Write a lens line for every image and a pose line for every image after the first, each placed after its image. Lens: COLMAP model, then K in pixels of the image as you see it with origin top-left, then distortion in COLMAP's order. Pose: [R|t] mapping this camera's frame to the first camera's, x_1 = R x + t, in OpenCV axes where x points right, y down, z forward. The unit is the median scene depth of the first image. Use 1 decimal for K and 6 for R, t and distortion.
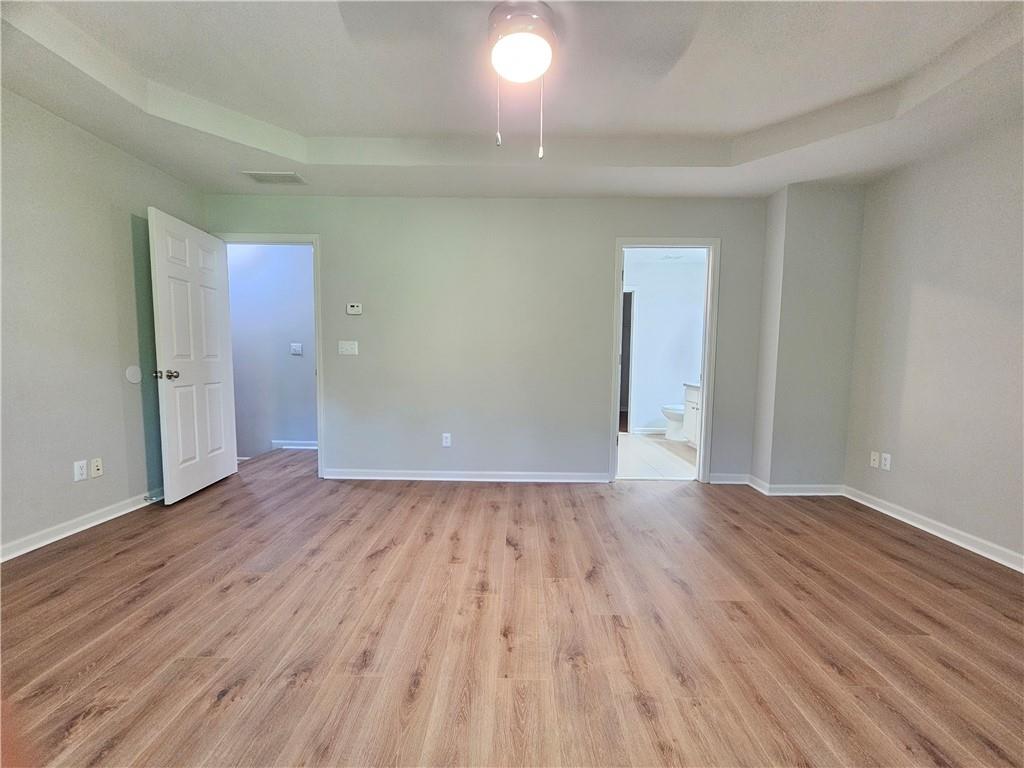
lens RADIAL K [[418.1, 0, 508.8], [0, 418.1, 384.9], [0, 0, 1]] dist [-0.002556, 0.000408]
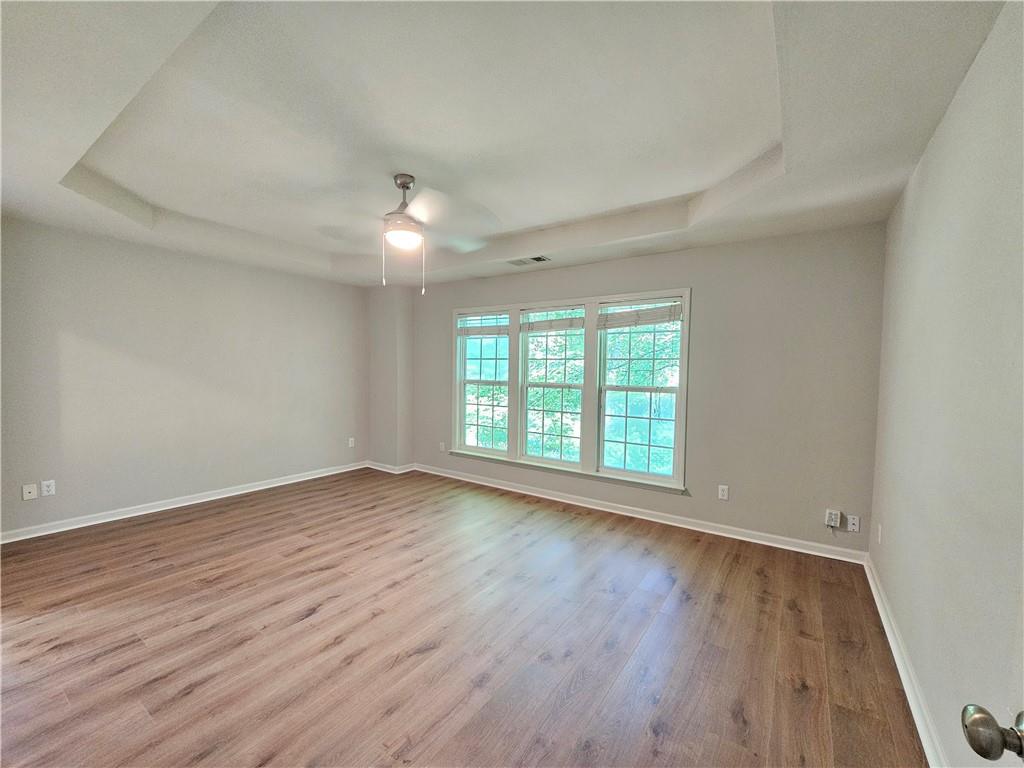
lens RADIAL K [[418.1, 0, 511.8], [0, 418.1, 386.9], [0, 0, 1]] dist [-0.002556, 0.000408]
pose [[-0.831293, -0.046930, 0.553850, -0.951221], [0.011604, 0.994747, 0.101706, -0.239554], [-0.555714, 0.090974, -0.826381, 1.613418]]
